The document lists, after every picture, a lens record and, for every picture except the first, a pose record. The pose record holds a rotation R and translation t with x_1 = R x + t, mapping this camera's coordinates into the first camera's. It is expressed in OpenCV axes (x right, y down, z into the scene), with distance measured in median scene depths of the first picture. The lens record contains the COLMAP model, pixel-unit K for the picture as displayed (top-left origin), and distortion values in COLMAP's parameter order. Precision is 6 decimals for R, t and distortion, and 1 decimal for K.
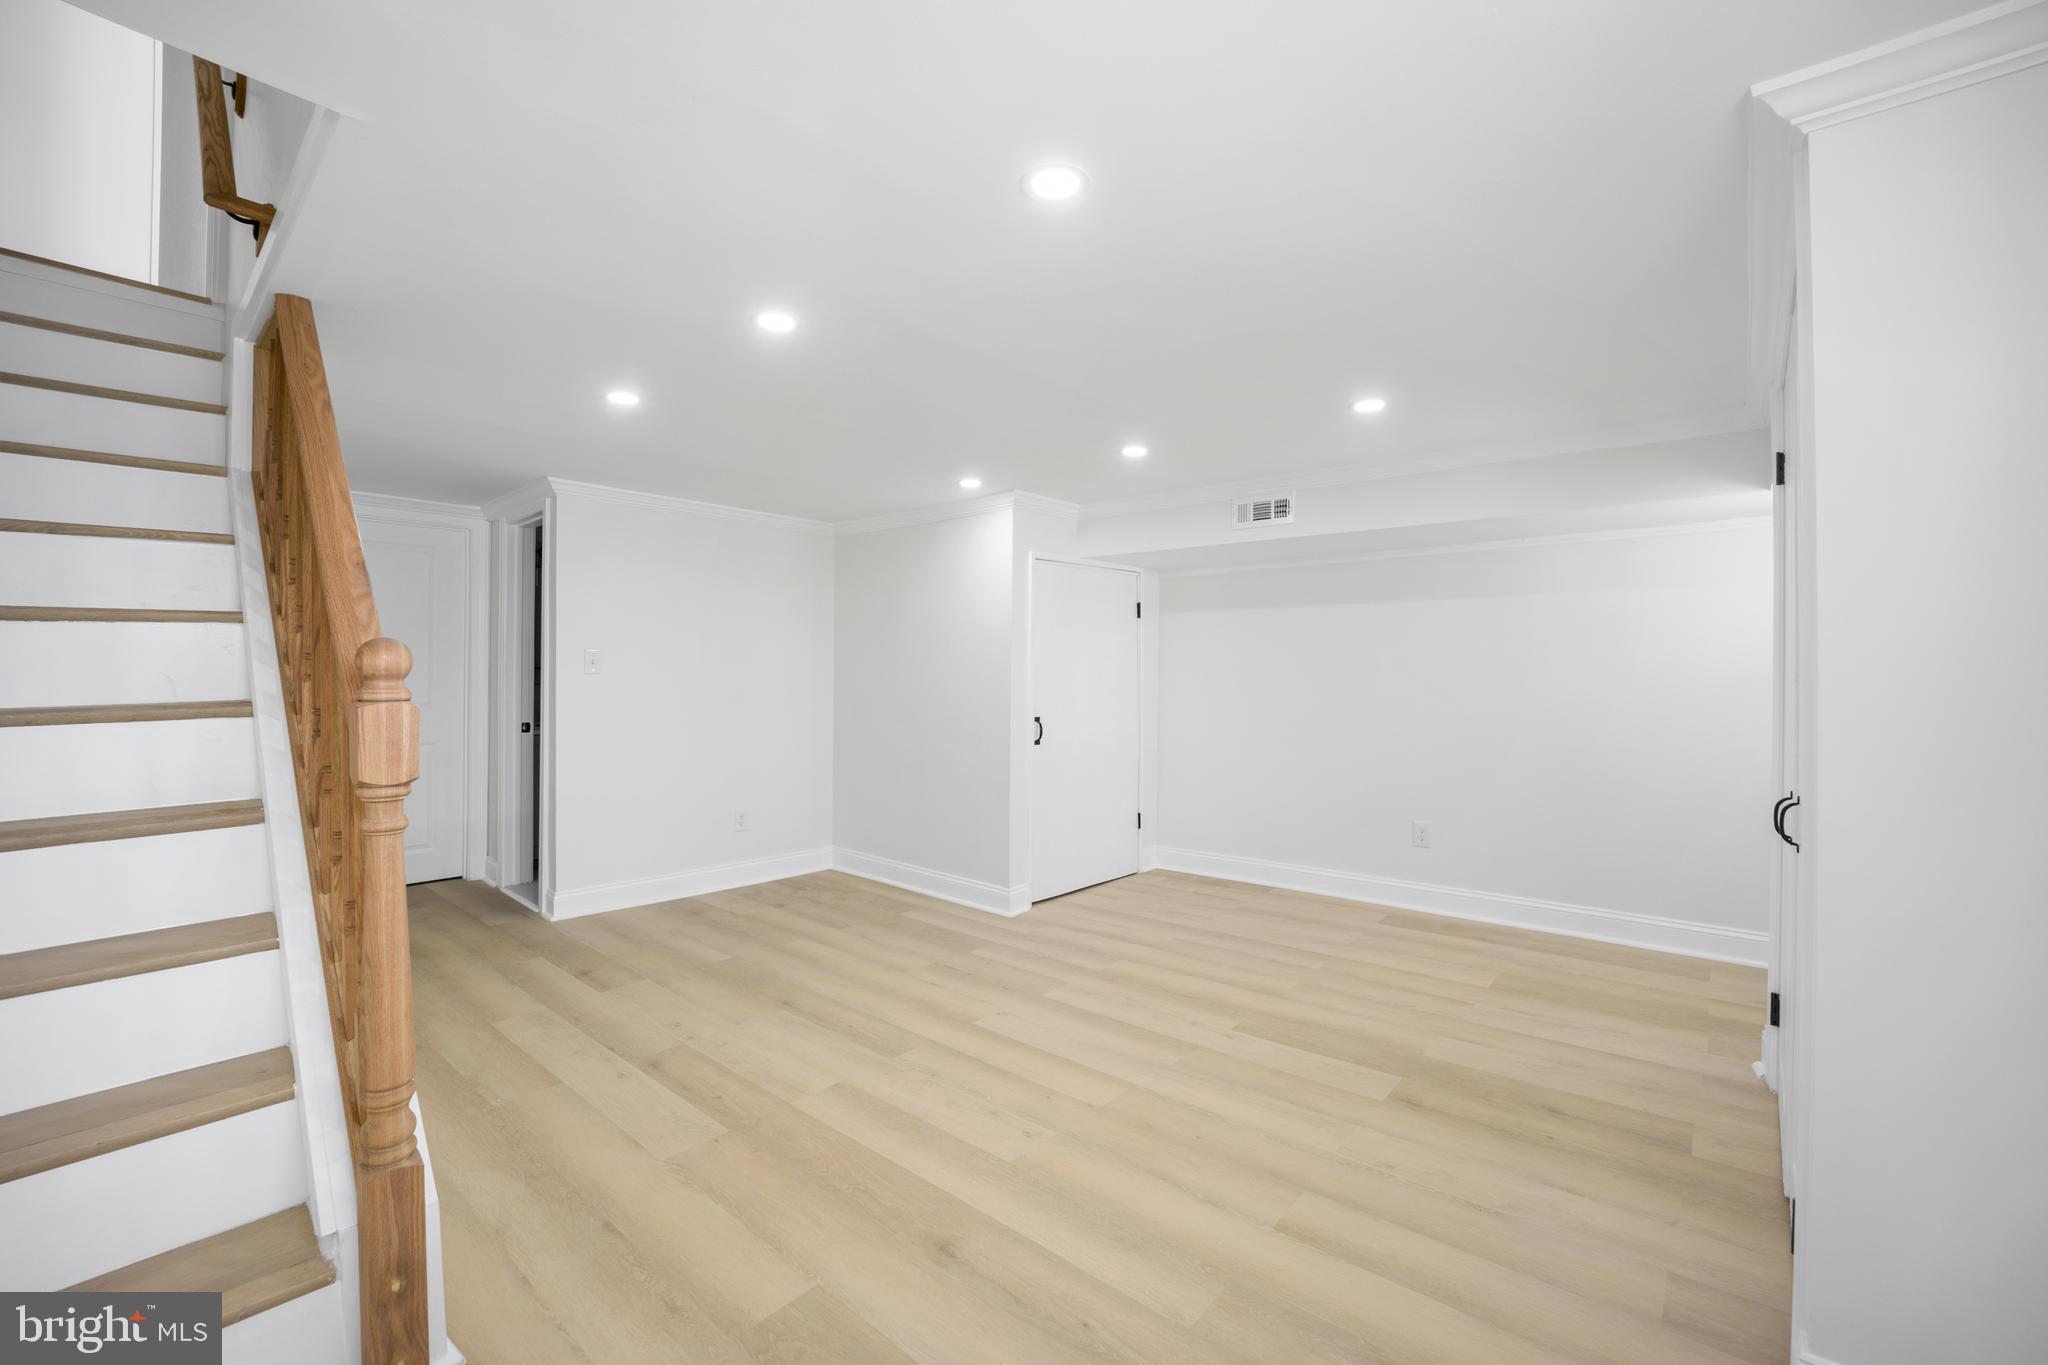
lens RADIAL K [[835.1, 0, 1021.0], [0, 835.1, 678.6], [0, 0, 1]] dist [-0.013522, -0.005948]
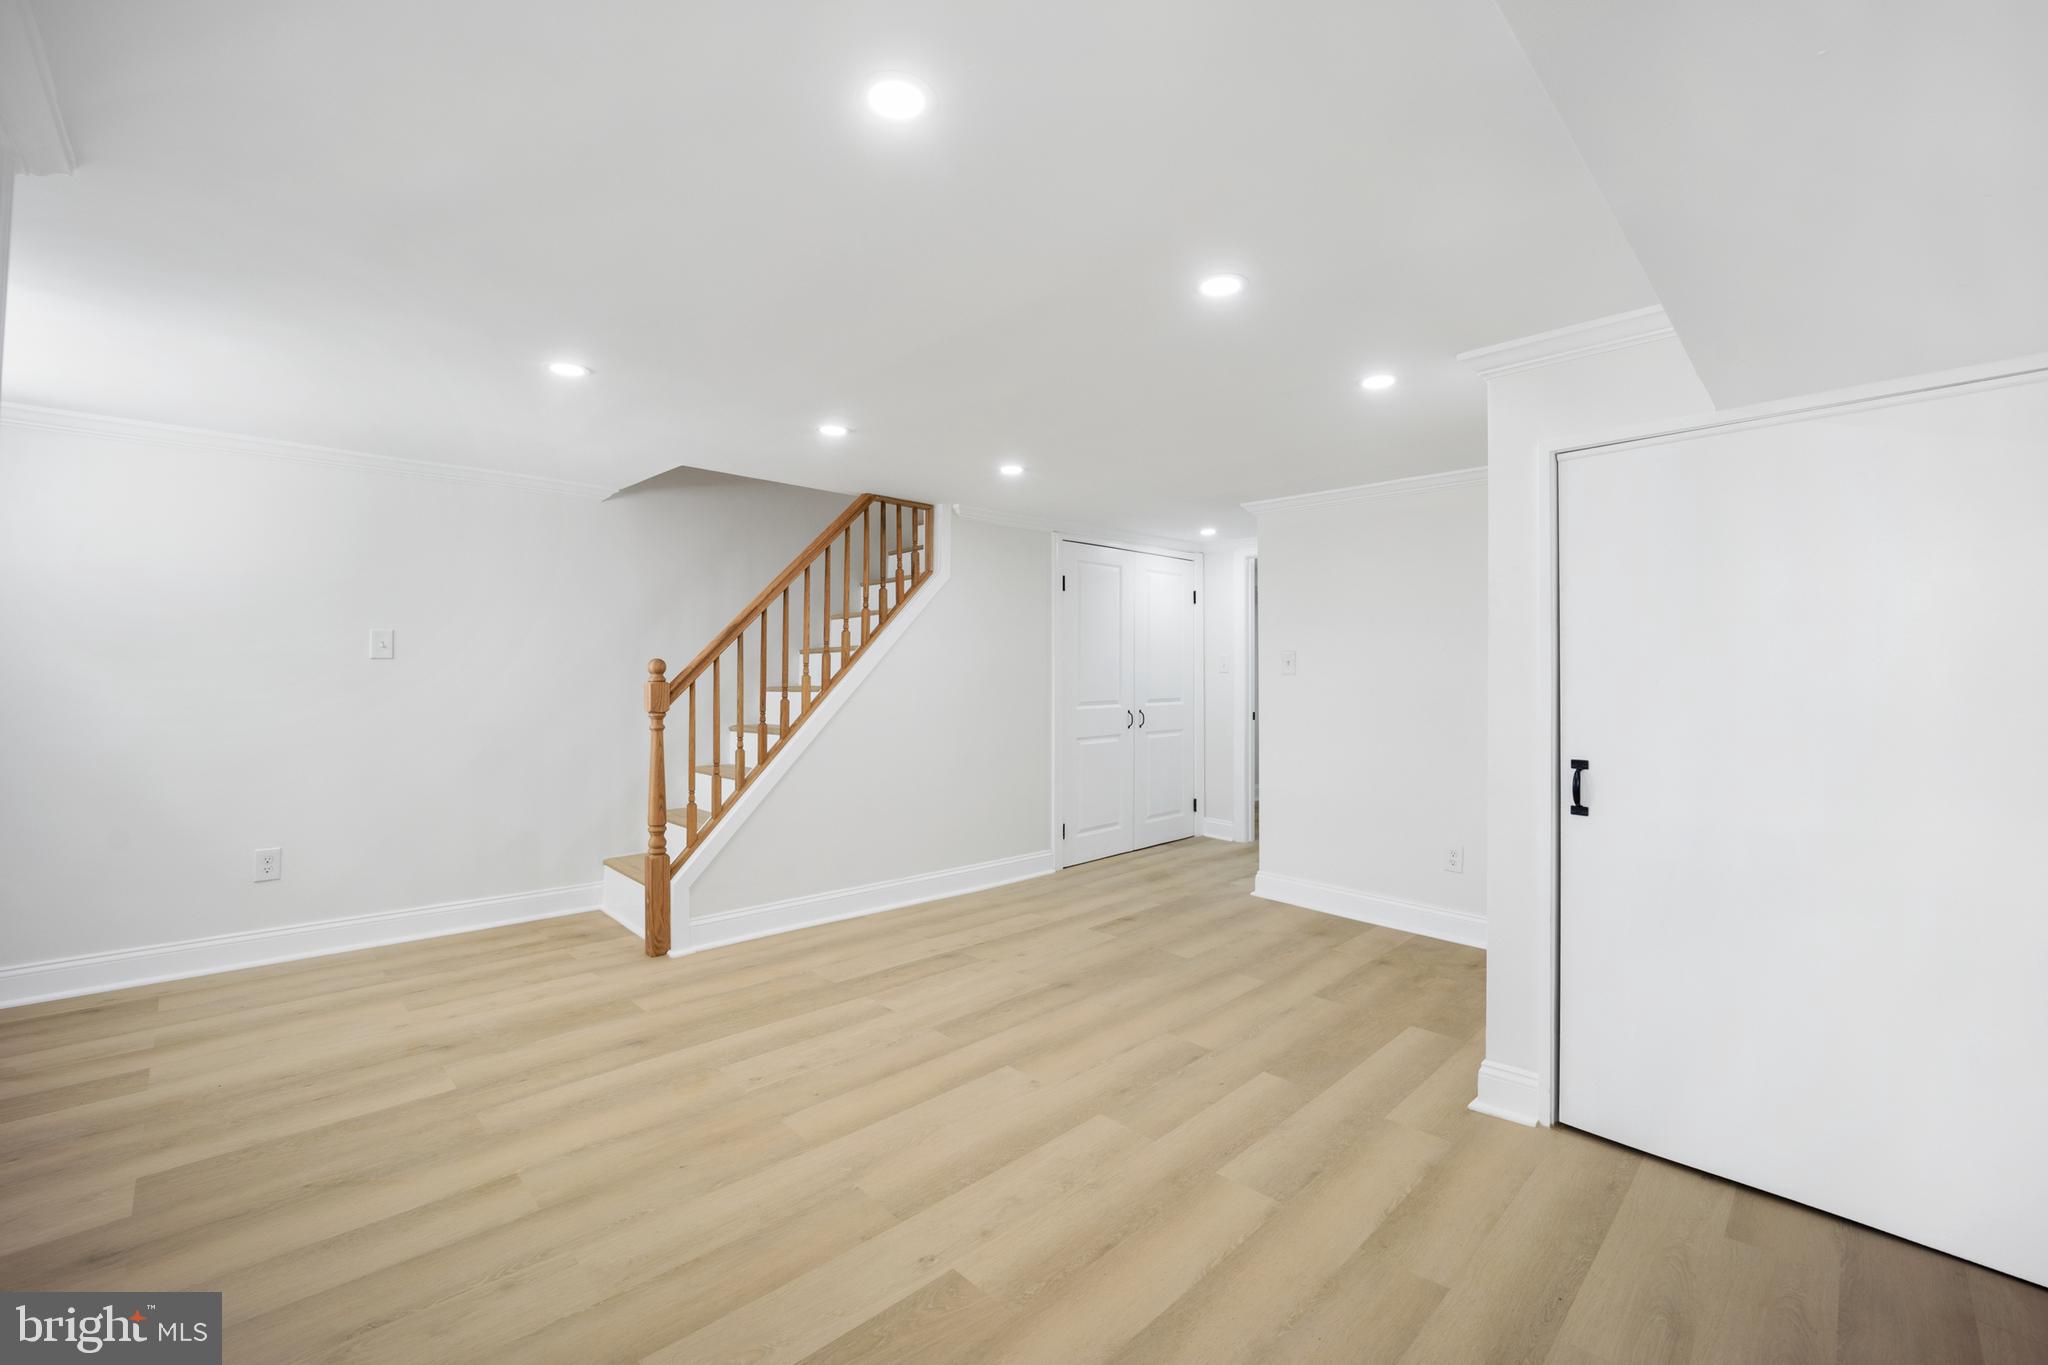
lens RADIAL K [[835.1, 0, 1021.0], [0, 835.1, 678.6], [0, 0, 1]] dist [-0.013522, -0.005948]
pose [[-0.076037, 0.000809, -0.997105, 0.869573], [-0.008355, 0.999964, 0.001449, -0.004075], [0.997070, 0.008441, -0.076027, 1.126372]]
